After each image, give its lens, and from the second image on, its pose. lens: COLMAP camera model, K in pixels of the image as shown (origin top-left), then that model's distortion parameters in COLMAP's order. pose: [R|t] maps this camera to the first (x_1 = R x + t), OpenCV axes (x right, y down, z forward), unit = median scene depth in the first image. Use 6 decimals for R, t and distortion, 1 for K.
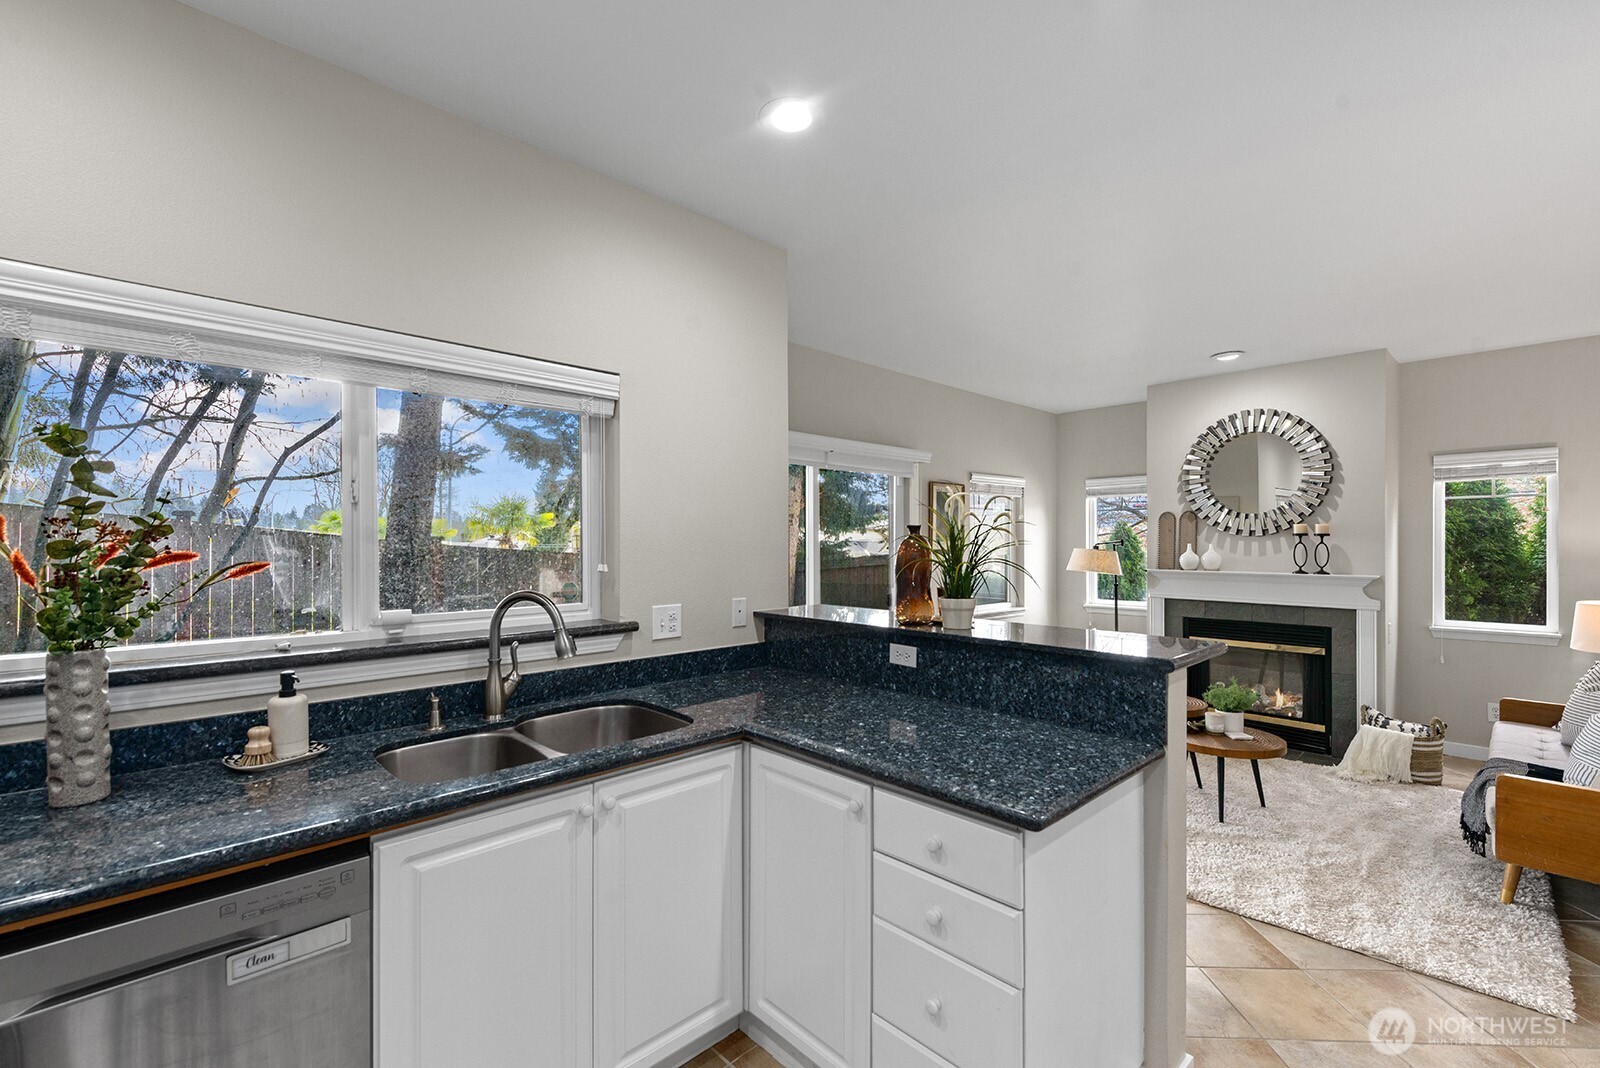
lens RADIAL K [[670.5, 0, 804.9], [0, 670.5, 539.7], [0, 0, 1]] dist [0.001435, 0.000536]
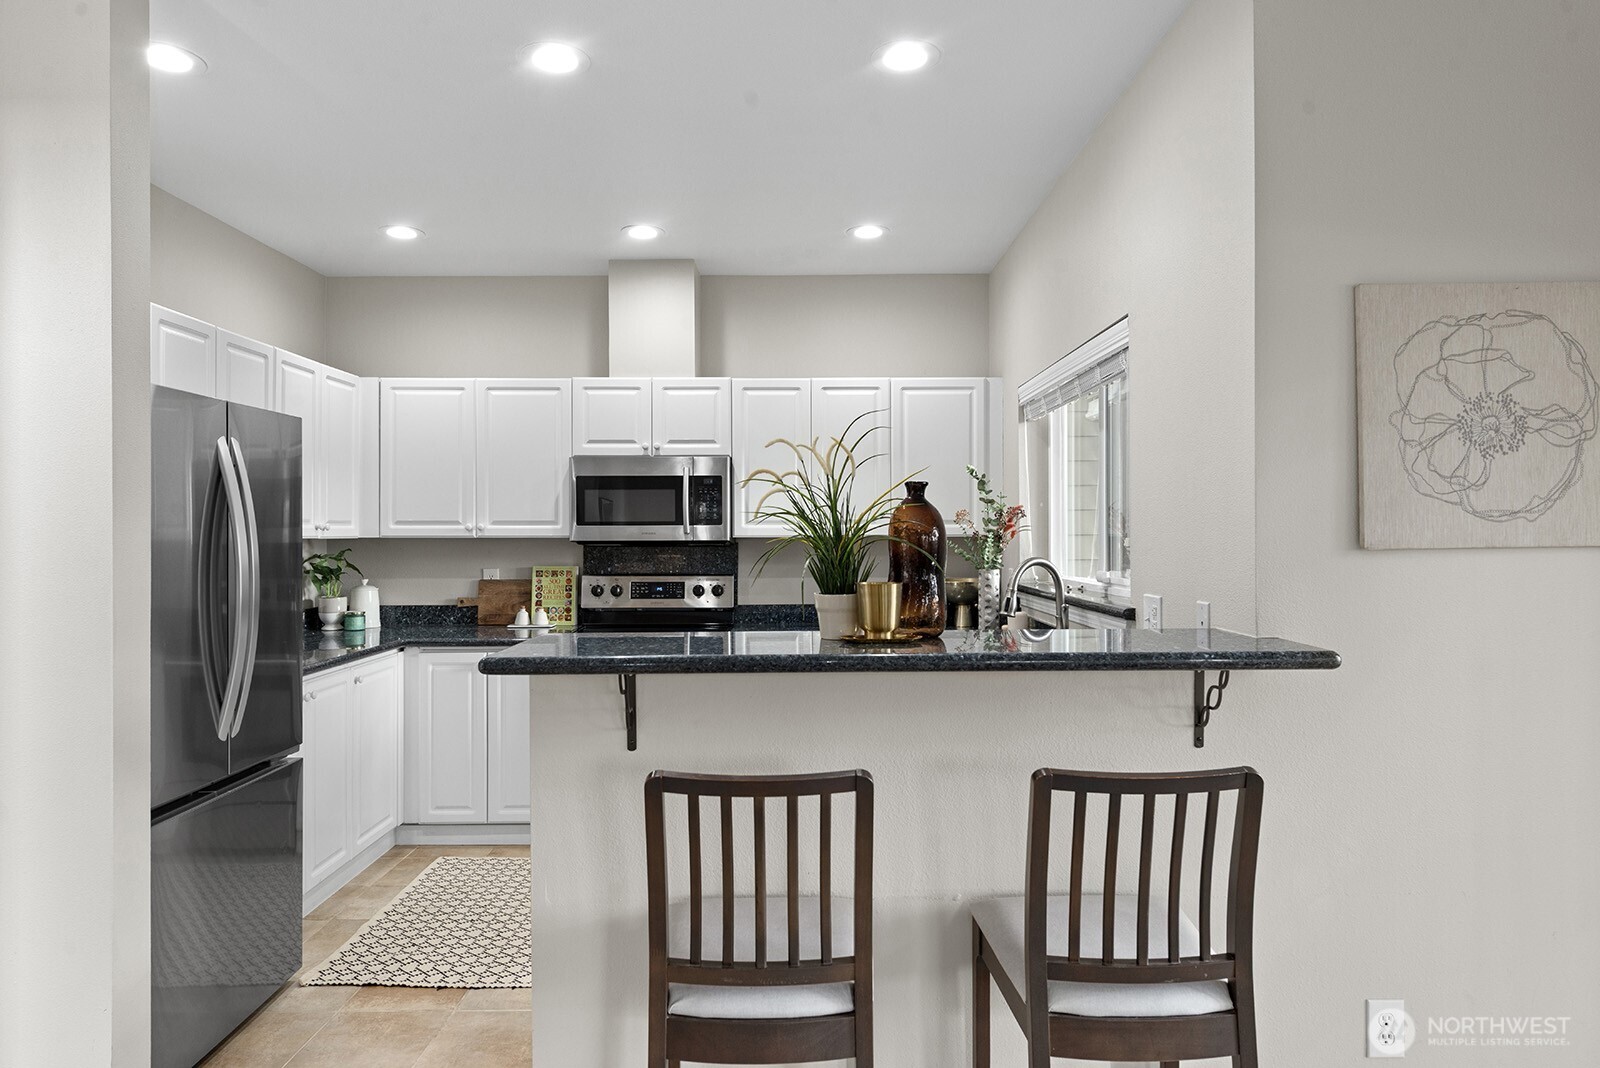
lens RADIAL K [[993.9, 0, 806.5], [0, 993.9, 515.0], [0, 0, 1]] dist [-0.000368, -0.000594]
pose [[-0.683860, -0.008139, -0.729567, 0.478608], [0.009542, 0.999753, -0.020096, 0.015170], [0.729550, -0.020704, -0.683614, 0.812034]]
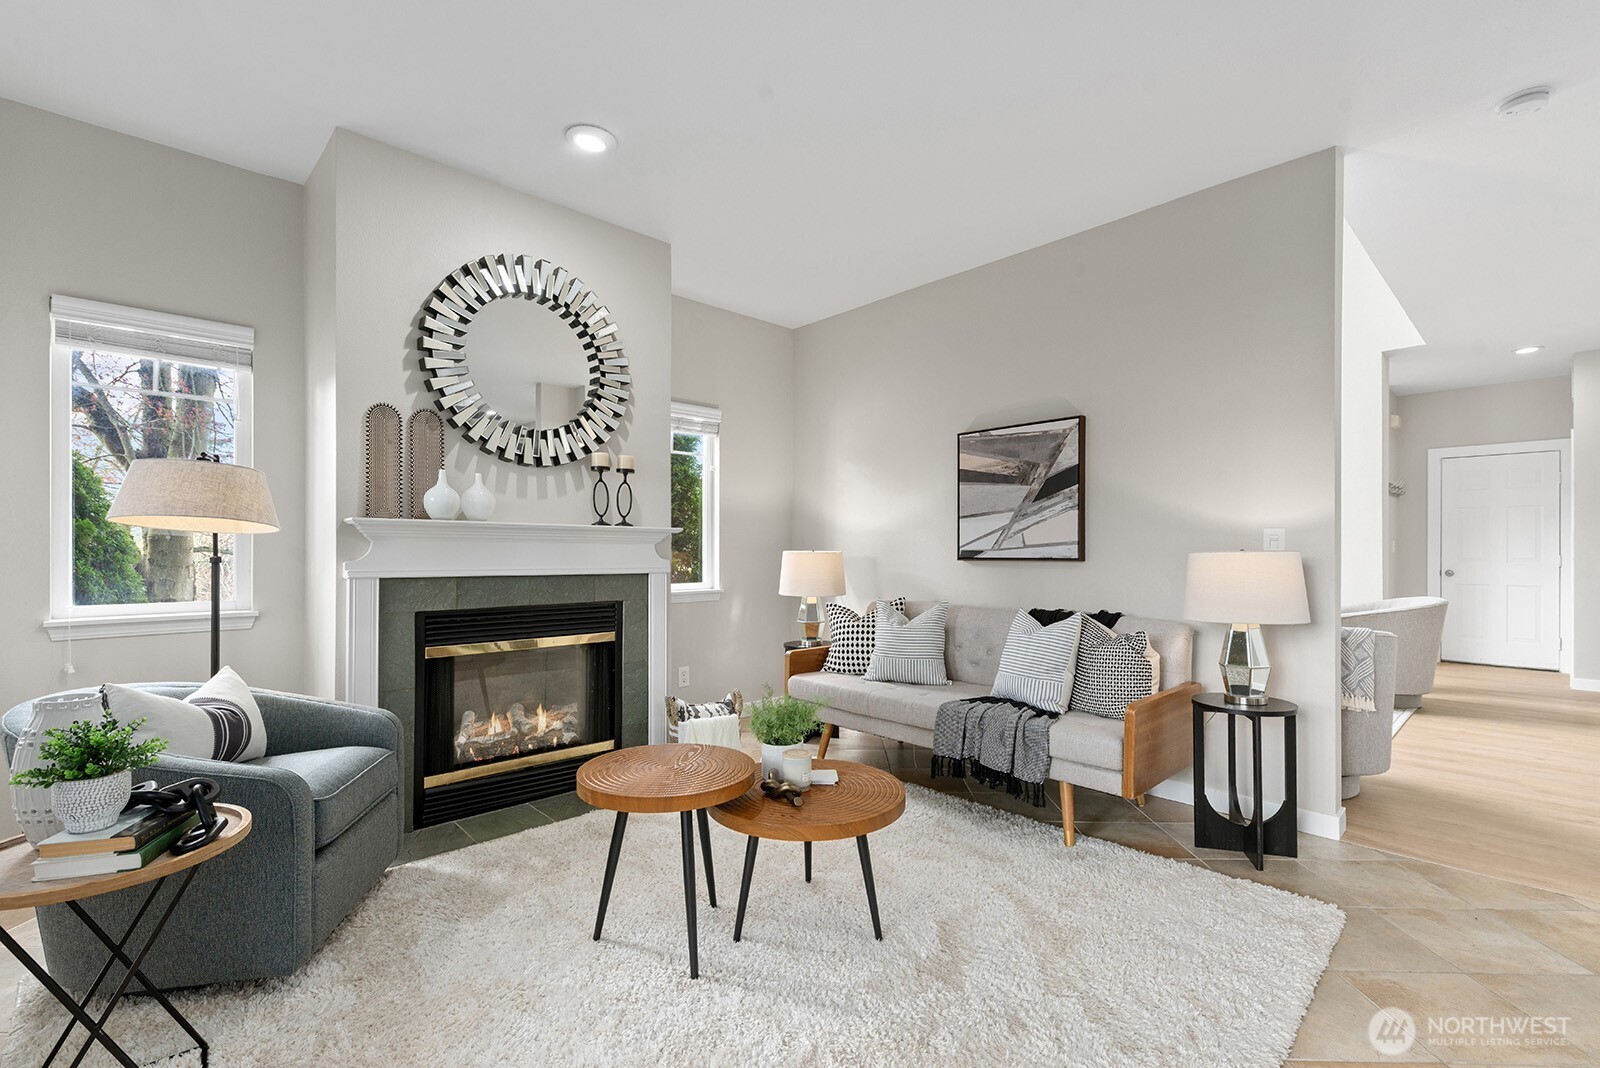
lens RADIAL K [[721.4, 0, 801.2], [0, 721.4, 539.6], [0, 0, 1]] dist [0.023328, -0.000087]
pose [[-0.001289, 0.017305, 0.999849, 0.007142], [-0.007850, 0.999819, -0.017315, 0.078250], [-0.999968, -0.007871, -0.001153, 0.826892]]
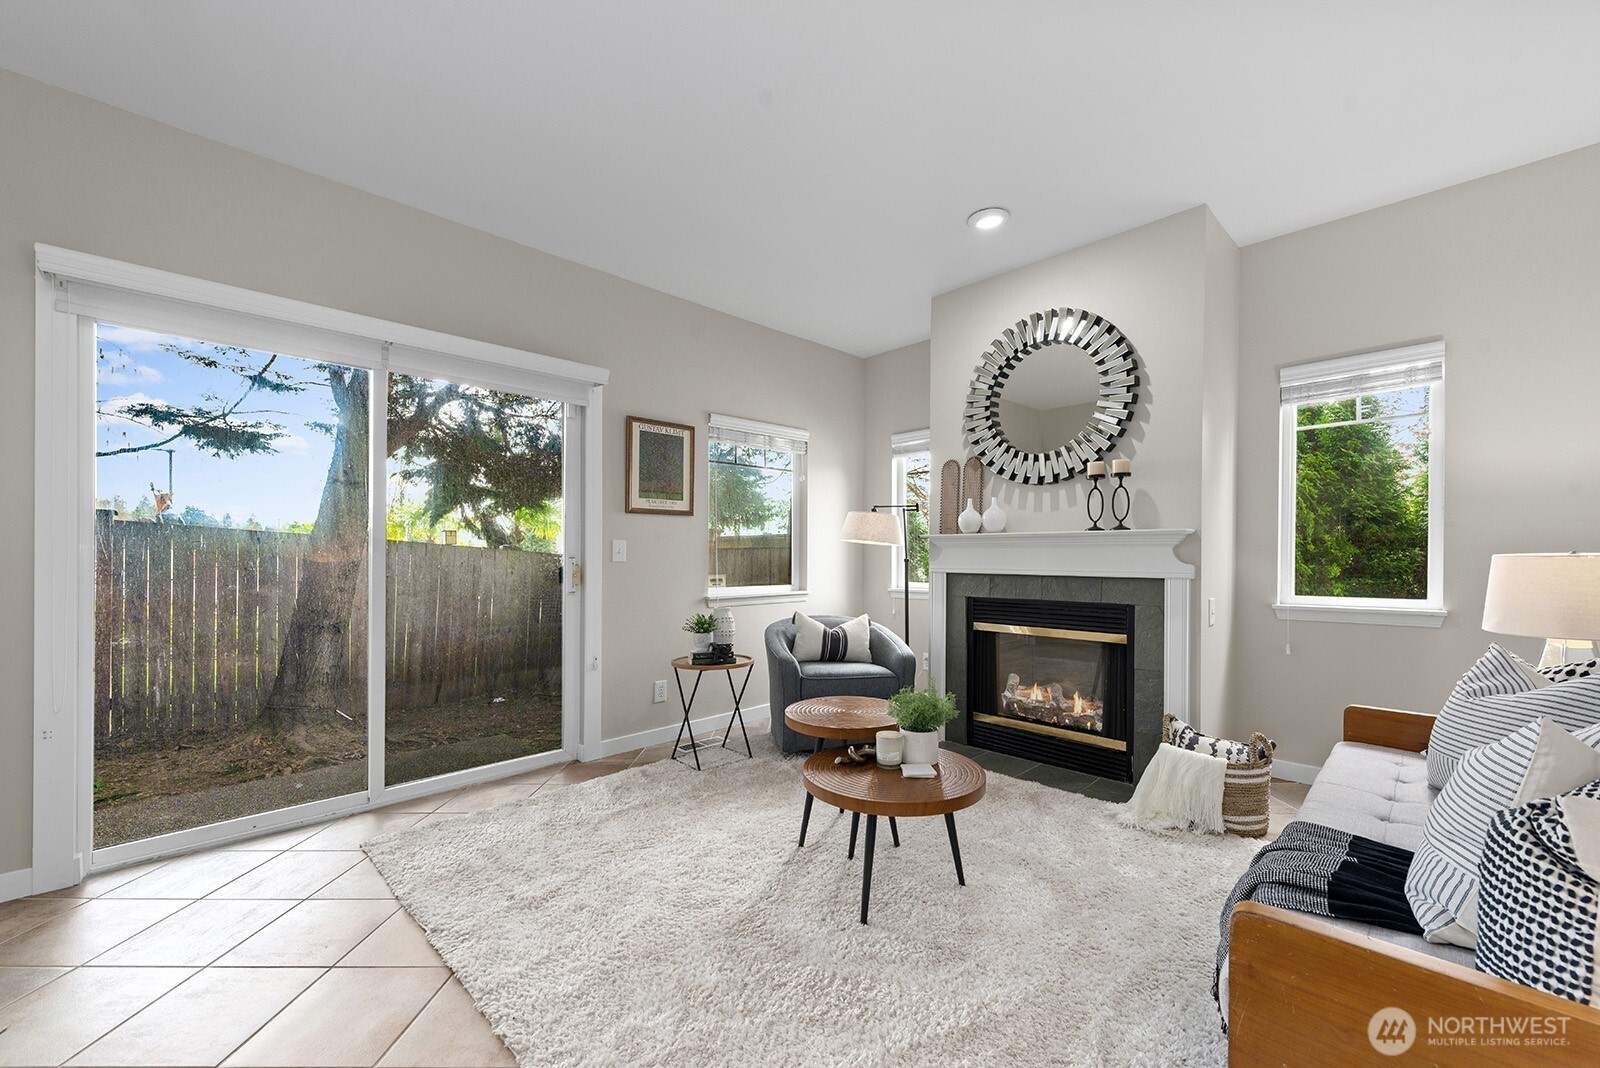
lens RADIAL K [[631.2, 0, 804.6], [0, 631.2, 554.8], [0, 0, 1]] dist [0.012916, -0.000642]
pose [[0.999534, -0.002925, 0.030374, 0.420739], [0.002755, 0.999980, 0.005641, 0.073699], [-0.030389, -0.005555, 0.999523, 0.343465]]
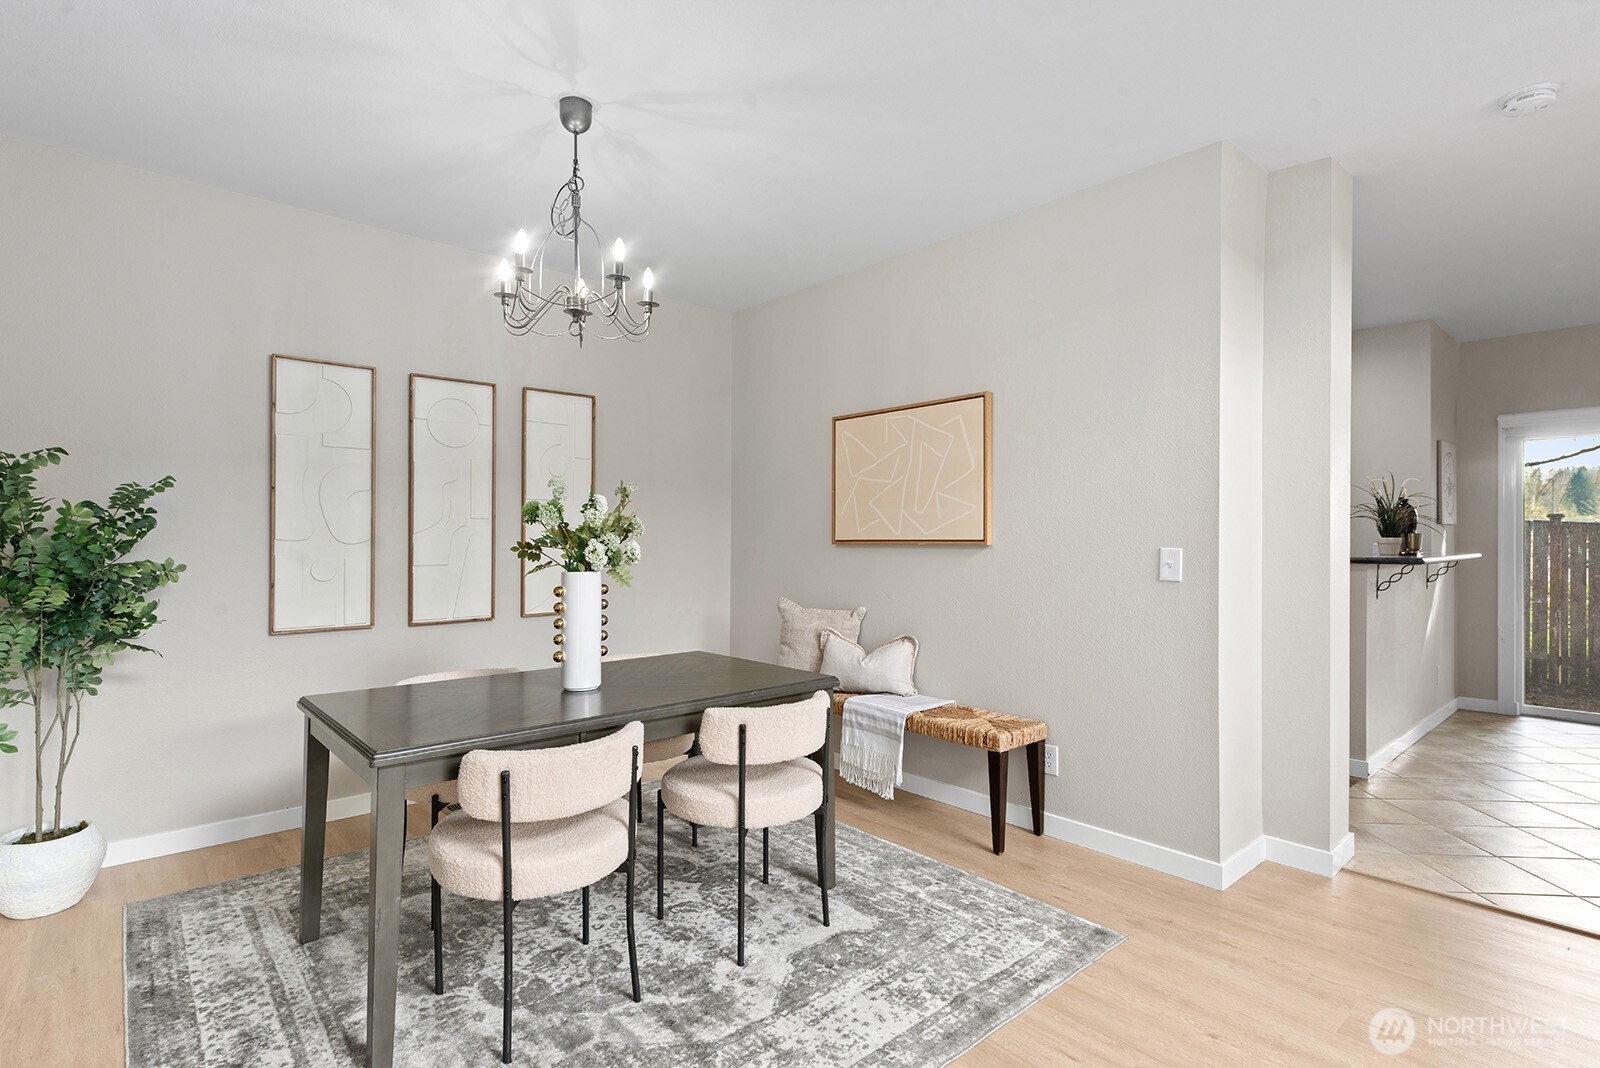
lens RADIAL K [[772.0, 0, 802.4], [0, 772.0, 541.2], [0, 0, 1]] dist [0.015963, -0.011146]
pose [[-0.030158, 0.002199, -0.999543, 1.153443], [0.009041, 0.999957, 0.001927, 0.040046], [0.999504, -0.008978, -0.030176, -0.251017]]
